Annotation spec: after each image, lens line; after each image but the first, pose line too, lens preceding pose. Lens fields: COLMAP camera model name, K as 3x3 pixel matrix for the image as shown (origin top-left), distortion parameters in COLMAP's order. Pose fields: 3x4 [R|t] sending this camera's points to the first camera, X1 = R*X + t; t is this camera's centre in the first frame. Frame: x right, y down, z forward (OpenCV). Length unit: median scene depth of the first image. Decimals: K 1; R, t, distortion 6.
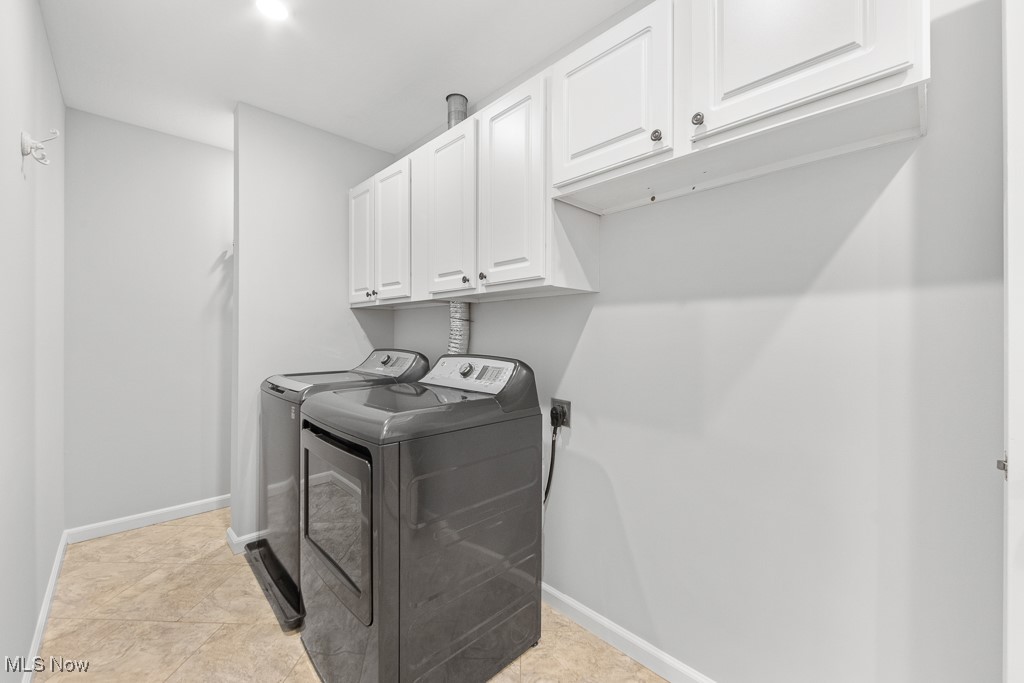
lens RADIAL K [[404.1, 0, 511.7], [0, 404.1, 336.8], [0, 0, 1]] dist [-0.006199, -0.000427]
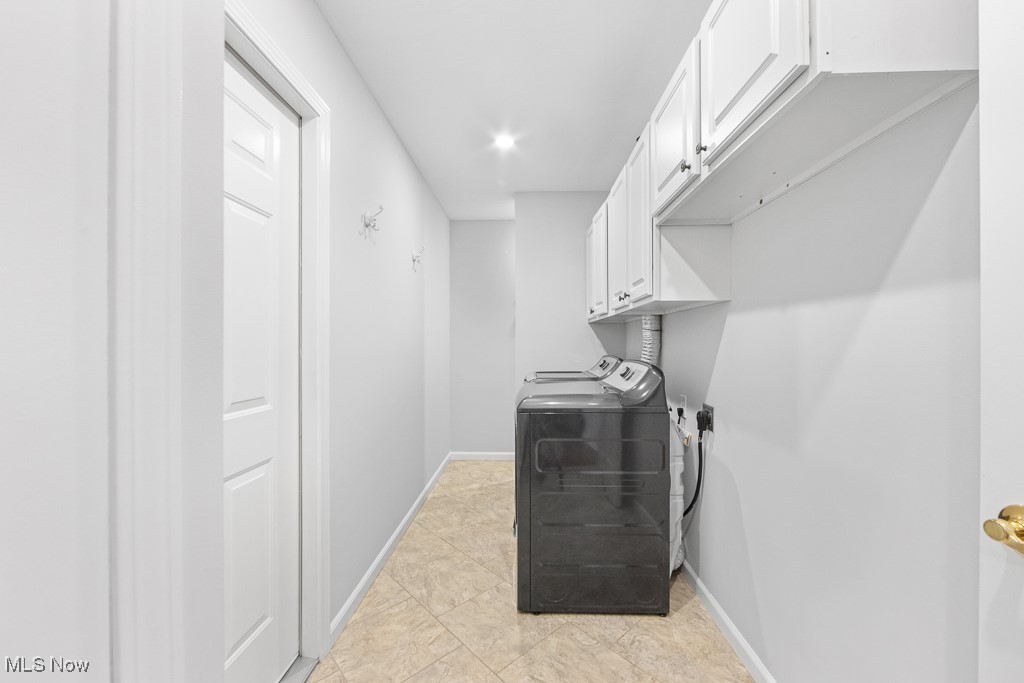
lens RADIAL K [[404.1, 0, 512.7], [0, 404.1, 345.0], [0, 0, 1]] dist [-0.006199, -0.000427]
pose [[0.690778, -0.001573, -0.723065, 0.506335], [-0.000975, 0.999995, -0.003106, 0.004015], [0.723066, 0.002850, 0.690773, -0.079705]]
